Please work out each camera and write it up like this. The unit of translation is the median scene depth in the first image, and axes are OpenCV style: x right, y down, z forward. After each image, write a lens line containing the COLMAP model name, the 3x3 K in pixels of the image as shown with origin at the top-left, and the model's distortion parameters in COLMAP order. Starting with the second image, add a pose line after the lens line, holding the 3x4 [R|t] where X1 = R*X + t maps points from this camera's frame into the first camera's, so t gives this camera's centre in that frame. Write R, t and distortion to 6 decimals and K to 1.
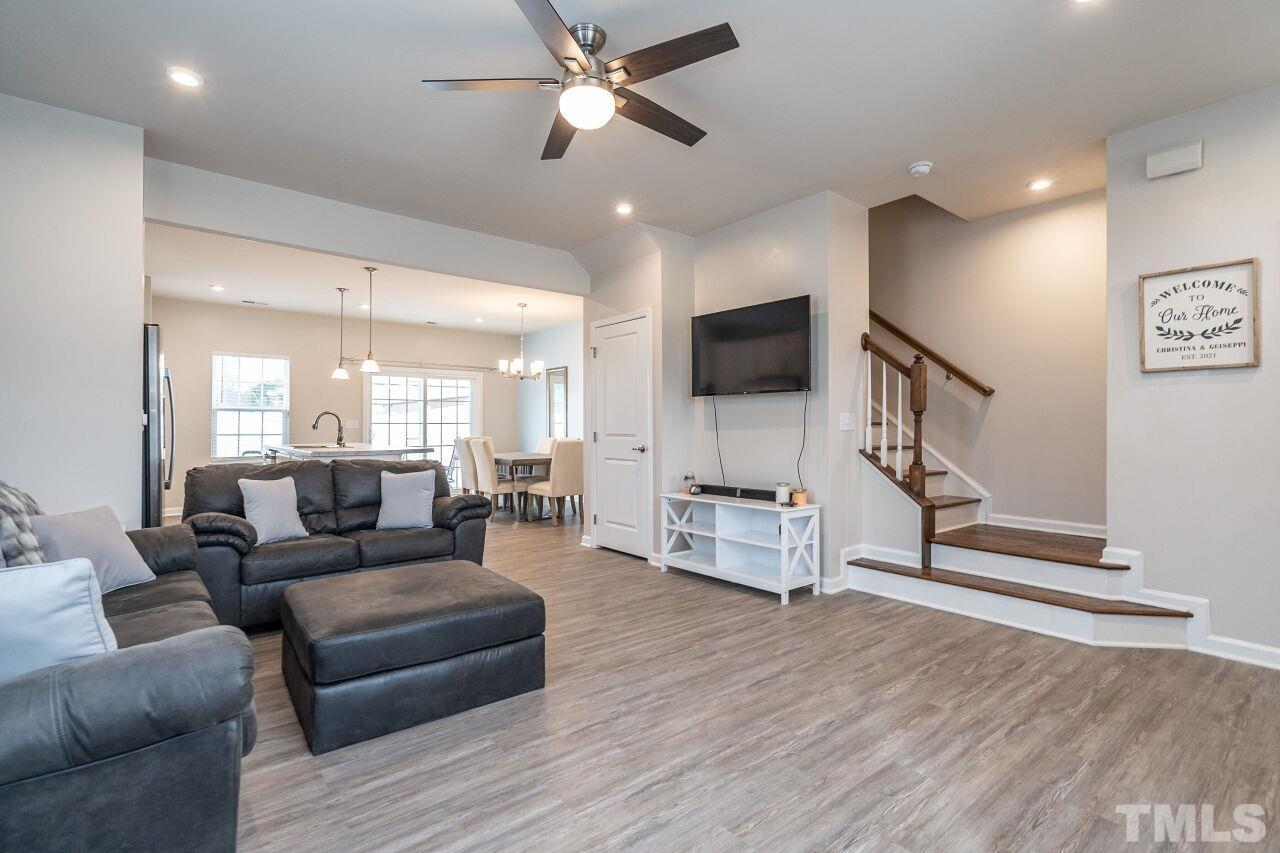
lens RADIAL K [[592.7, 0, 639.3], [0, 592.7, 427.3], [0, 0, 1]] dist [-0.003074, 0.000697]
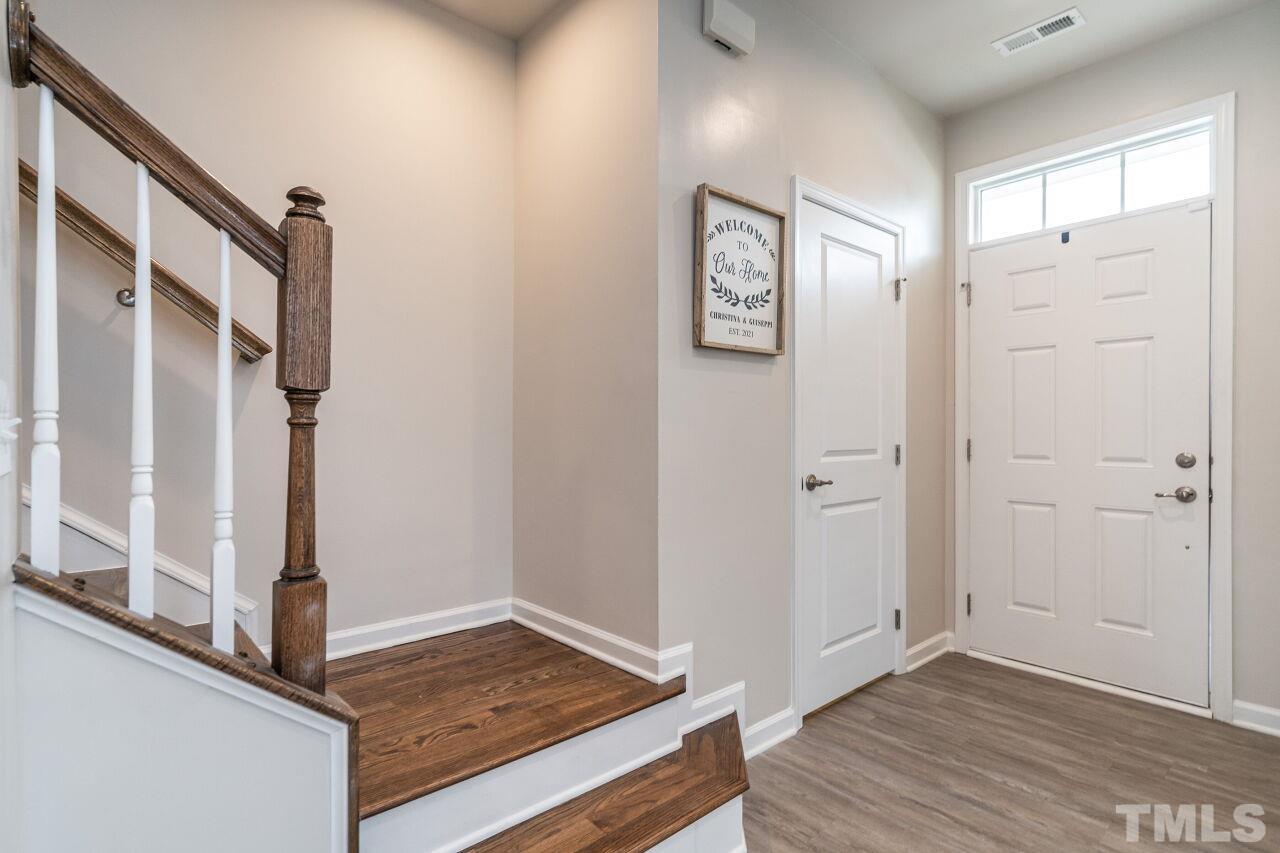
lens RADIAL K [[613.1, 0, 643.4], [0, 613.1, 429.0], [0, 0, 1]] dist [0.000963, -0.000069]
pose [[-0.025756, -0.008443, 0.999633, 0.238513], [0.002230, 0.999961, 0.008503, -0.014181], [-0.999666, 0.002448, -0.025736, 1.149146]]
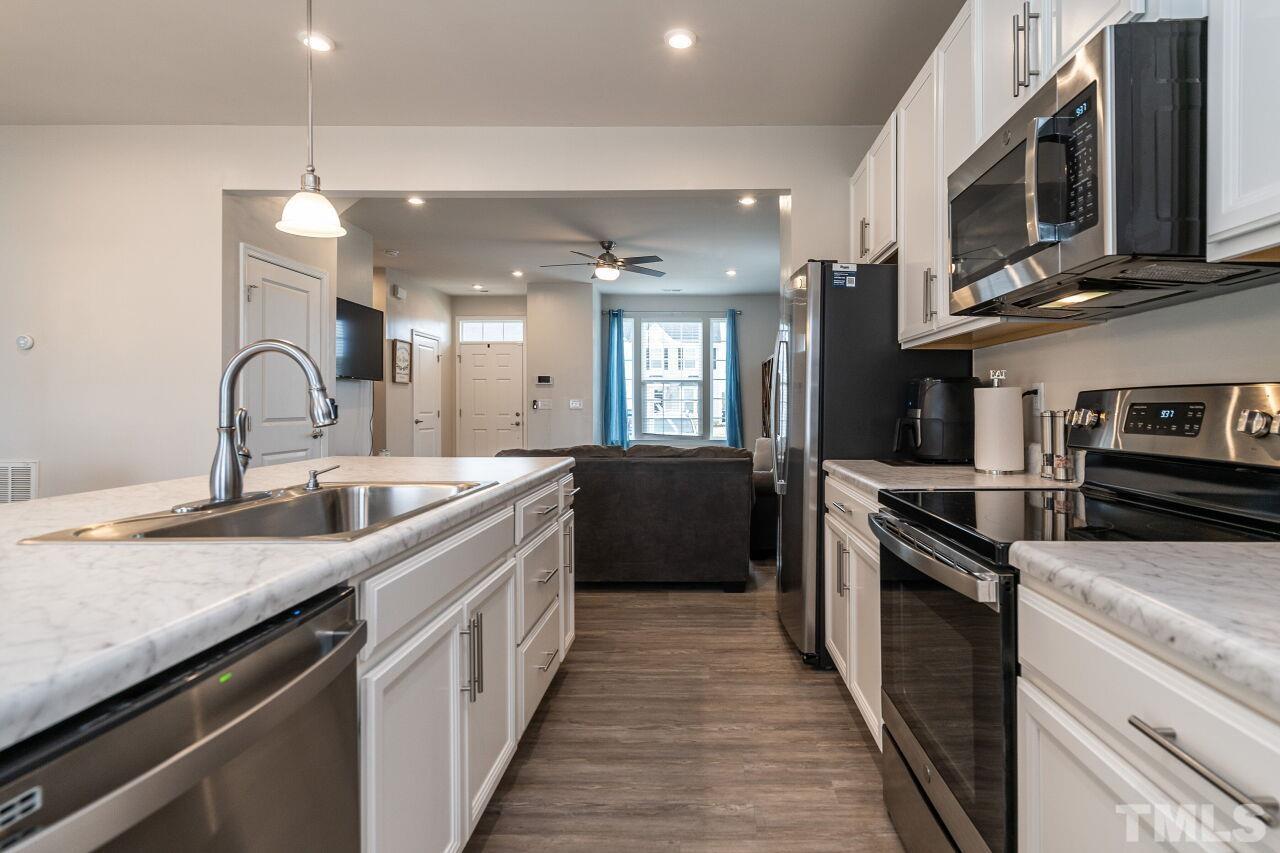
lens RADIAL K [[658.1, 0, 705.2], [0, 658.1, 408.7], [0, 0, 1]] dist [0.002322, 0.000538]
pose [[-0.780990, -0.000817, 0.624543, -1.720693], [0.005127, 0.999957, 0.007719, -0.010614], [-0.624522, 0.009230, -0.780952, 2.363926]]
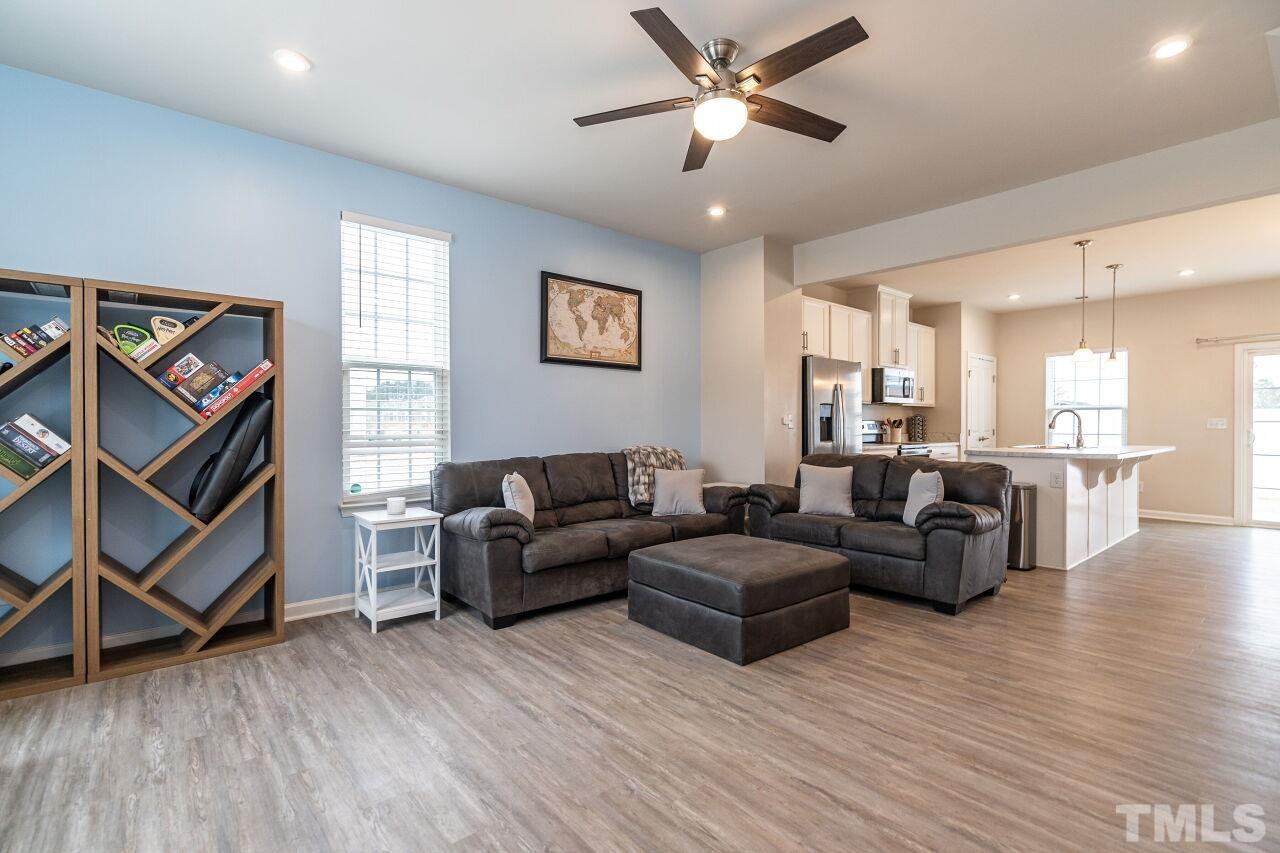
lens RADIAL K [[592.7, 0, 639.3], [0, 592.7, 427.3], [0, 0, 1]] dist [-0.003074, 0.000697]
pose [[0.026667, 0.004277, -0.999635, 0.799639], [-0.003491, 0.999985, 0.004185, 0.000435], [0.999638, 0.003378, 0.026681, 0.688016]]
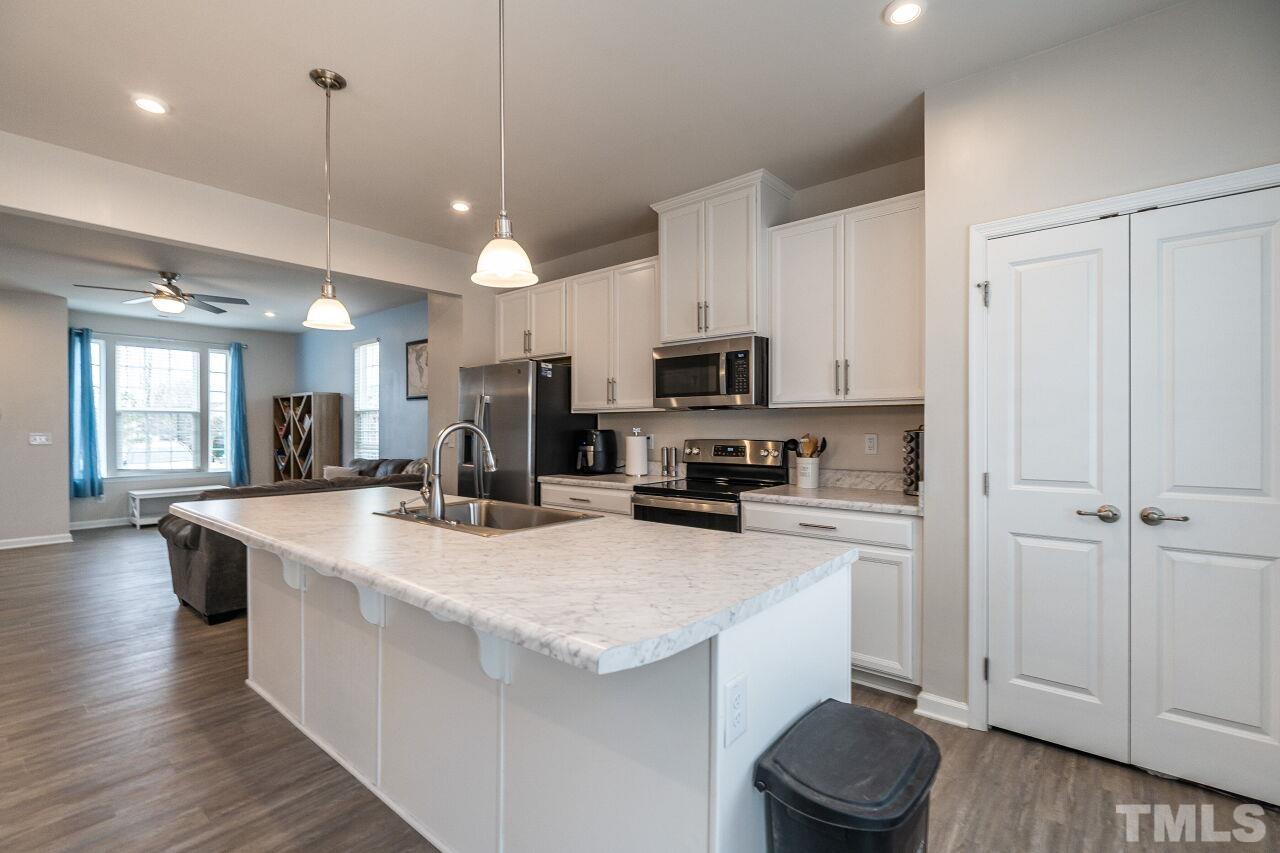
lens RADIAL K [[580.8, 0, 640.0], [0, 580.8, 429.9], [0, 0, 1]] dist [0.002208, 0.000913]
pose [[-0.982697, 0.001613, -0.185215, -1.238652], [0.000710, 0.999988, 0.004943, -0.050892], [0.185221, 0.004726, -0.982686, 2.990022]]
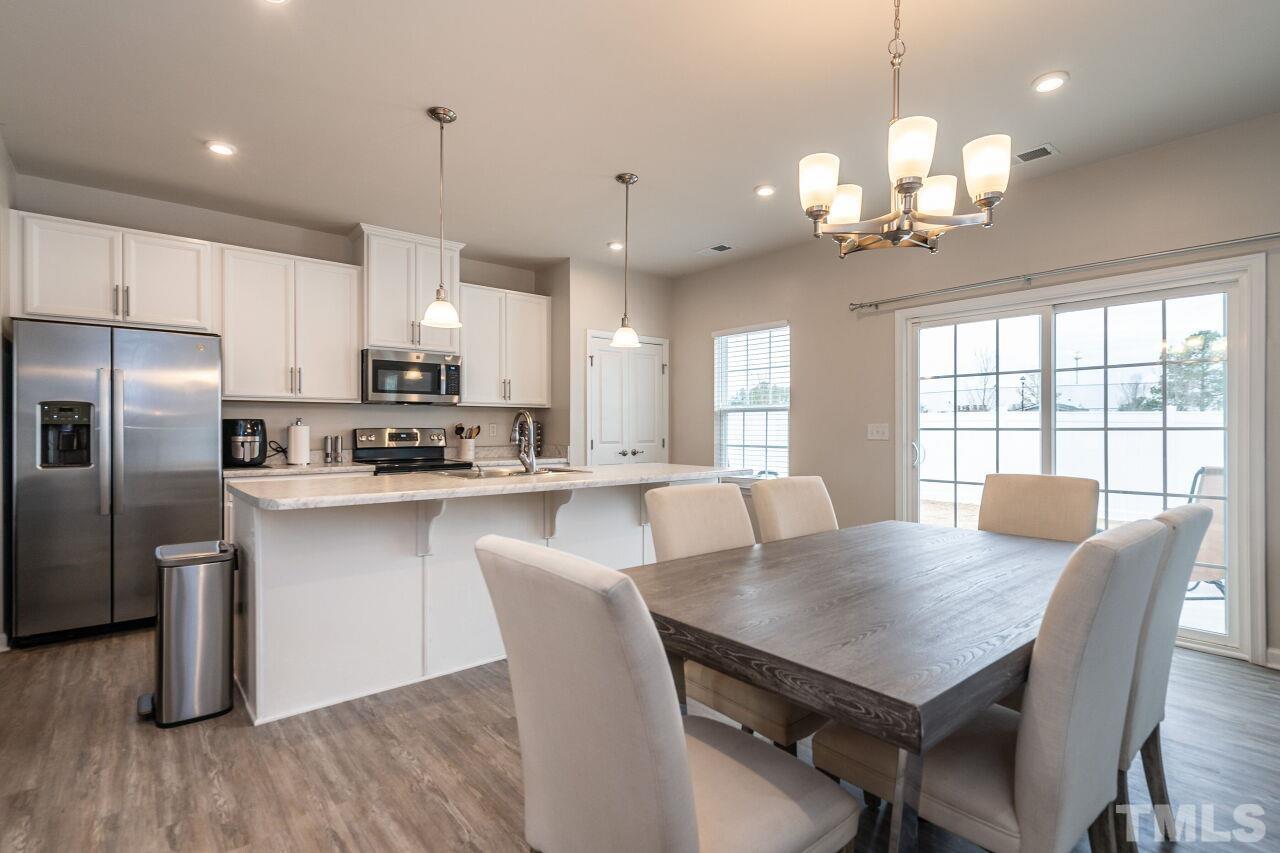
lens RADIAL K [[613.1, 0, 643.4], [0, 613.1, 429.0], [0, 0, 1]] dist [0.000963, -0.000069]
pose [[0.017690, -0.000854, -0.999843, 0.097397], [-0.001732, 0.999998, -0.000885, -0.019038], [0.999842, 0.001747, 0.017688, 2.400997]]
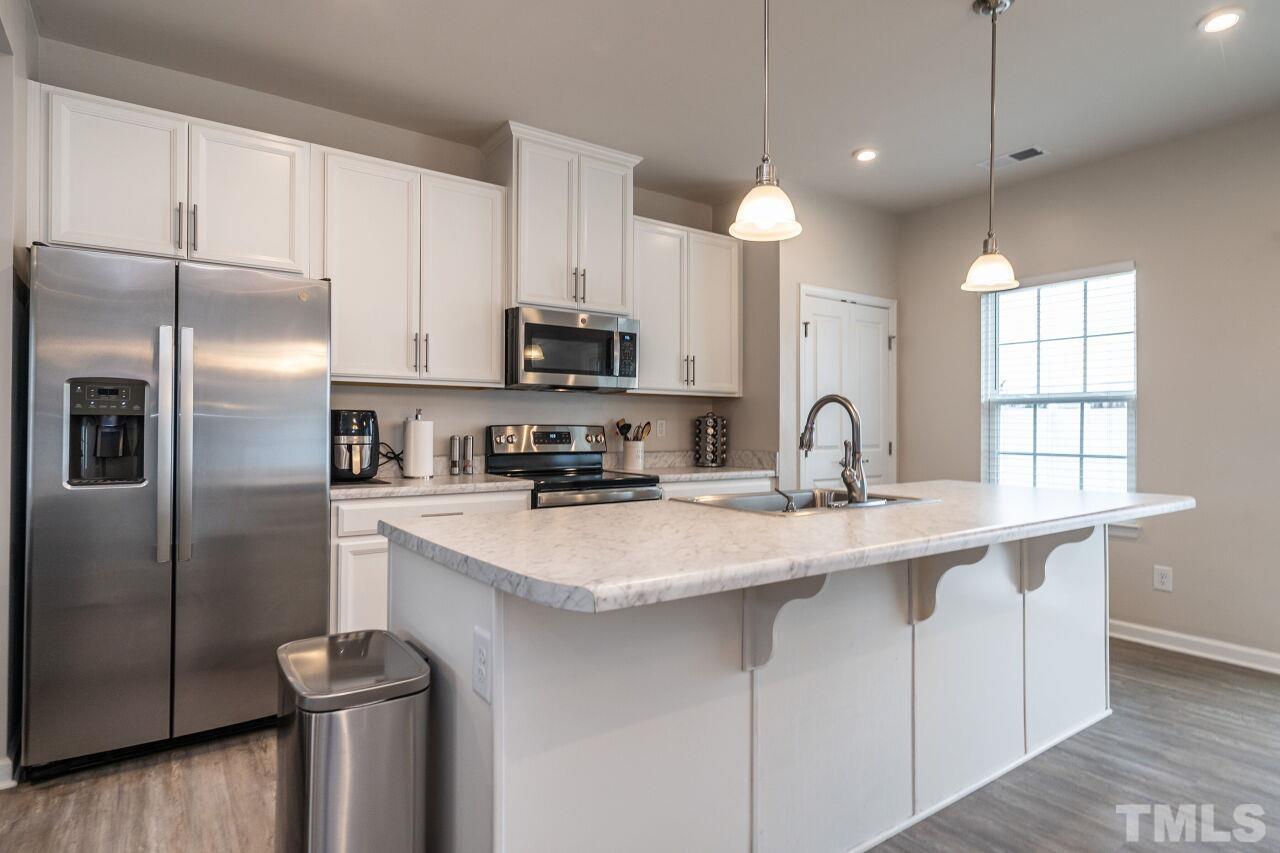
lens RADIAL K [[695.7, 0, 638.0], [0, 695.7, 420.3], [0, 0, 1]] dist [0.004459, 0.000861]
pose [[-0.067187, -0.012914, -0.997657, -0.309100], [-0.006988, 0.999898, -0.012472, -0.015626], [0.997716, 0.006134, -0.067271, 2.004352]]
